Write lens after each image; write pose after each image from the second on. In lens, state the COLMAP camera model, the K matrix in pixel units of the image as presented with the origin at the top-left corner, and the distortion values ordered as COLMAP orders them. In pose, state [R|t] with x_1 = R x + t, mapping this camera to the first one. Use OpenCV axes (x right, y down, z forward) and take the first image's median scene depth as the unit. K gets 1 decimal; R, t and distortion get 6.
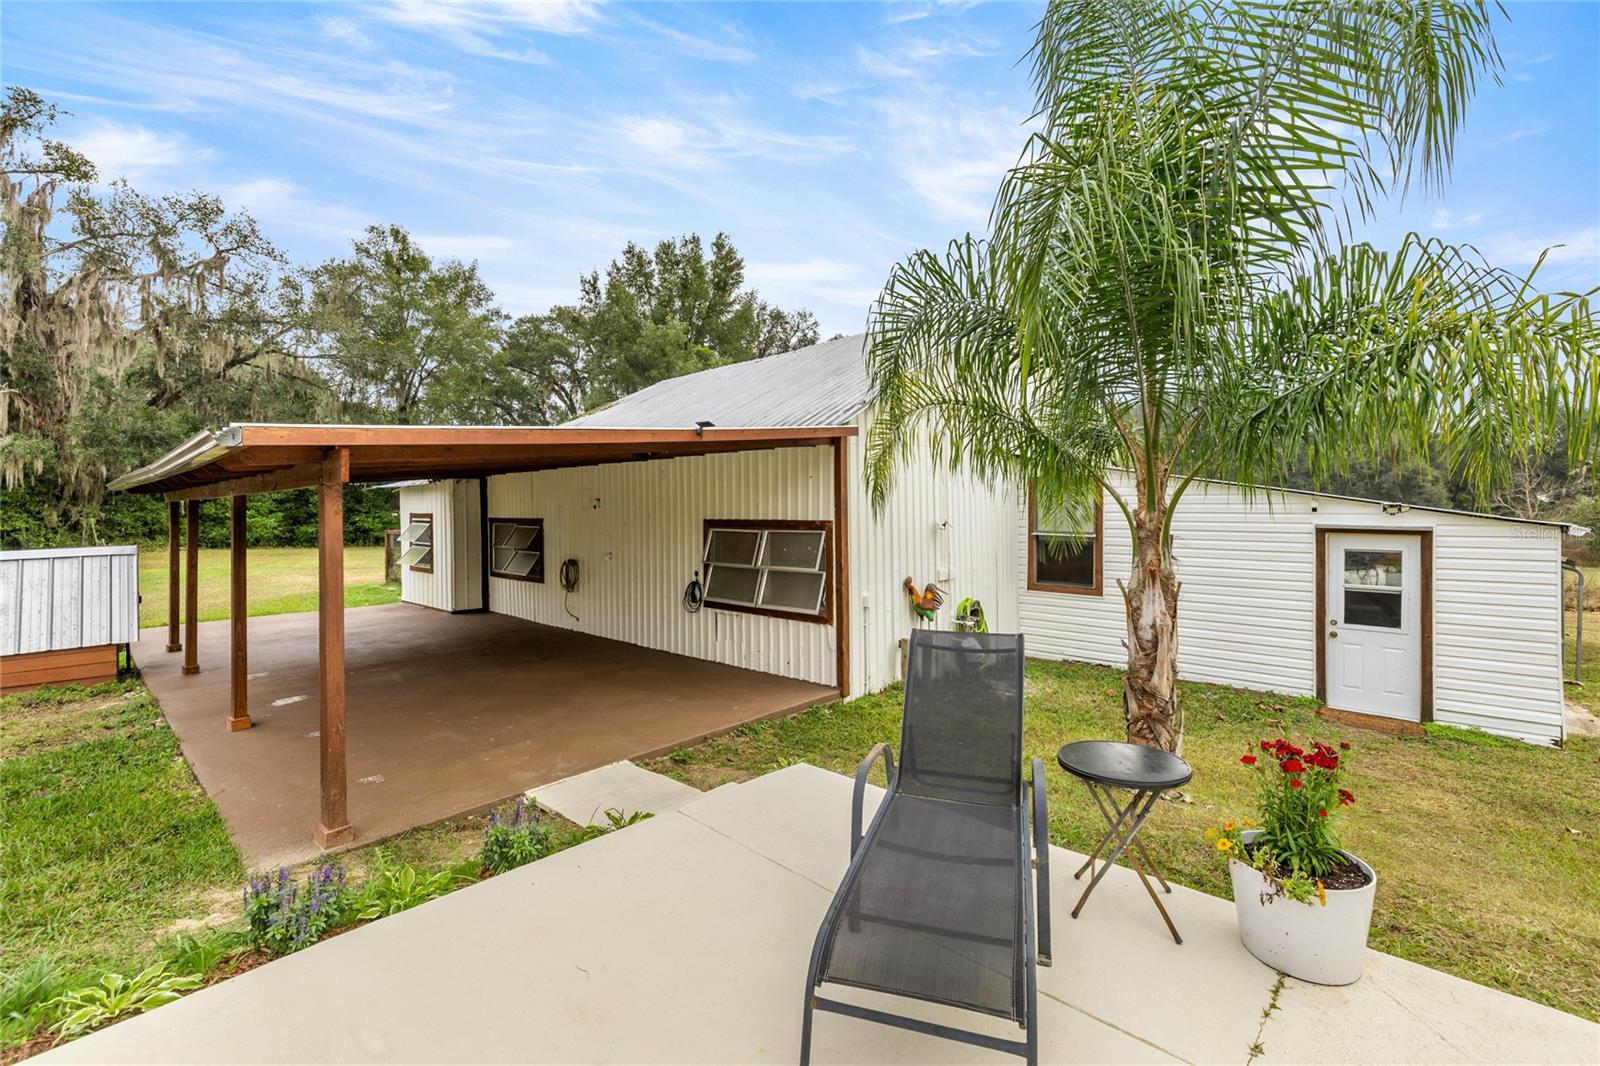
lens RADIAL K [[678.0, 0, 797.6], [0, 678.0, 526.3], [0, 0, 1]] dist [0.003662, -0.000171]
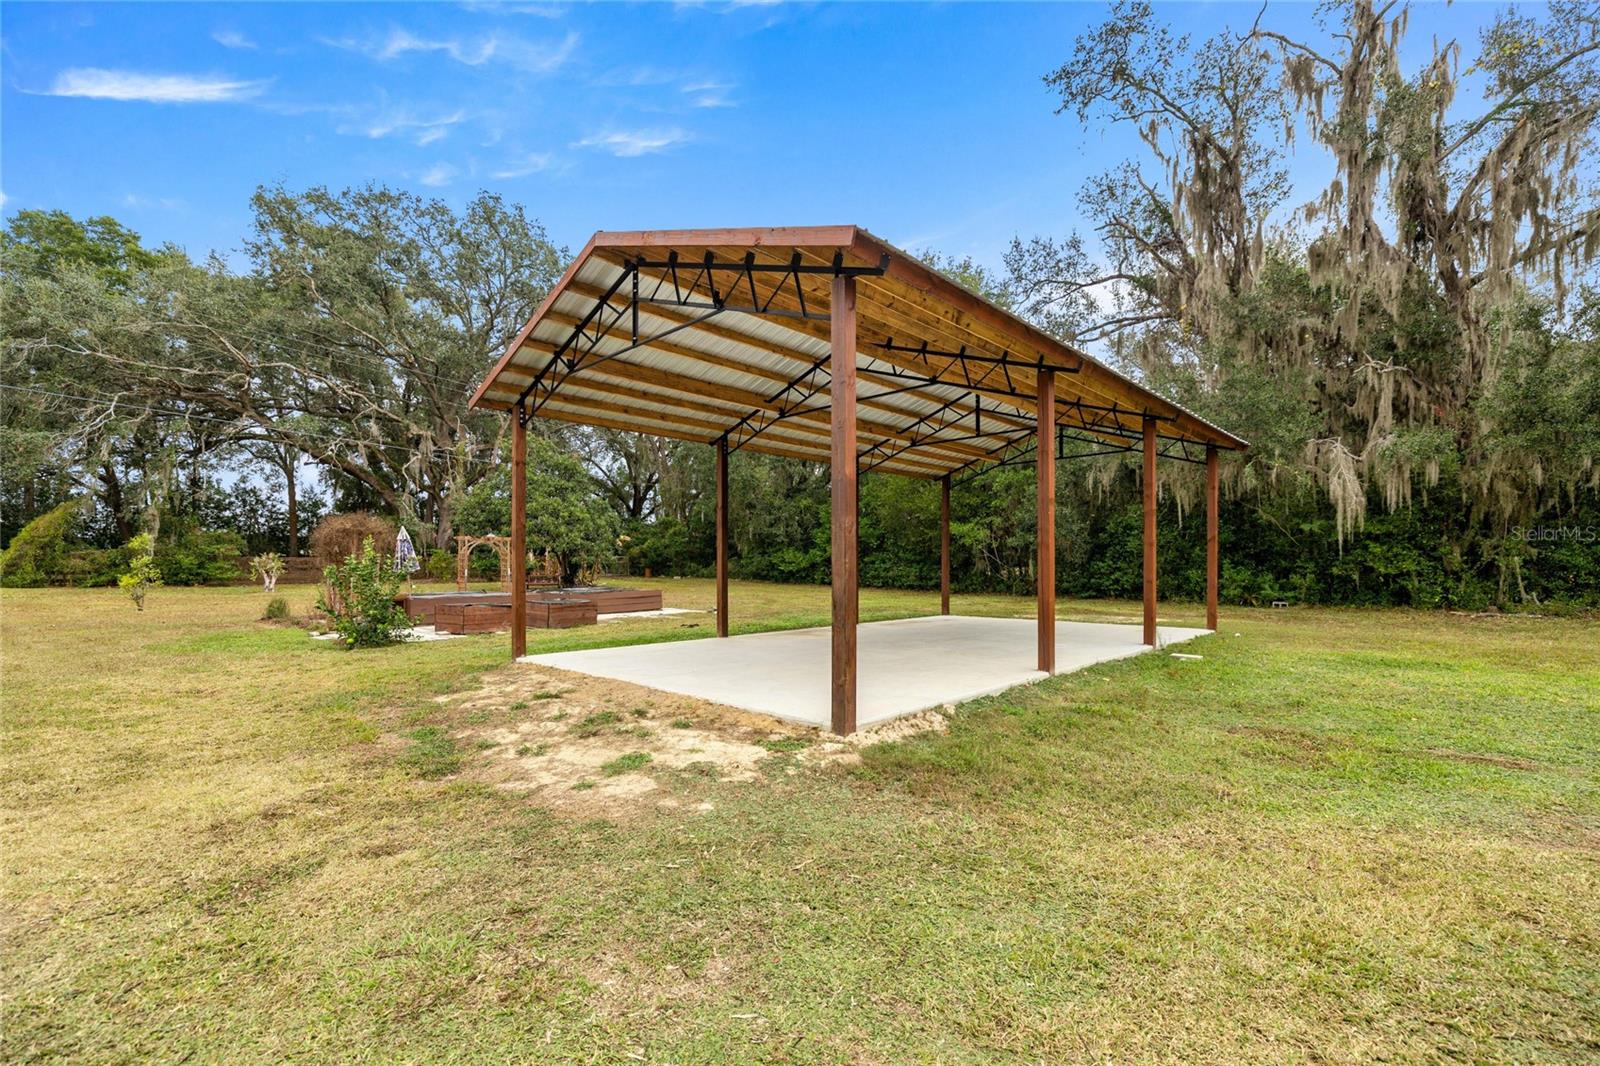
lens RADIAL K [[678.0, 0, 797.5], [0, 678.0, 549.4], [0, 0, 1]] dist [0.003662, -0.000171]
pose [[-0.033401, -0.014363, -0.999339, -0.434991], [-0.015552, 0.999783, -0.013850, -0.000549], [0.999321, 0.015079, -0.033617, 0.405332]]
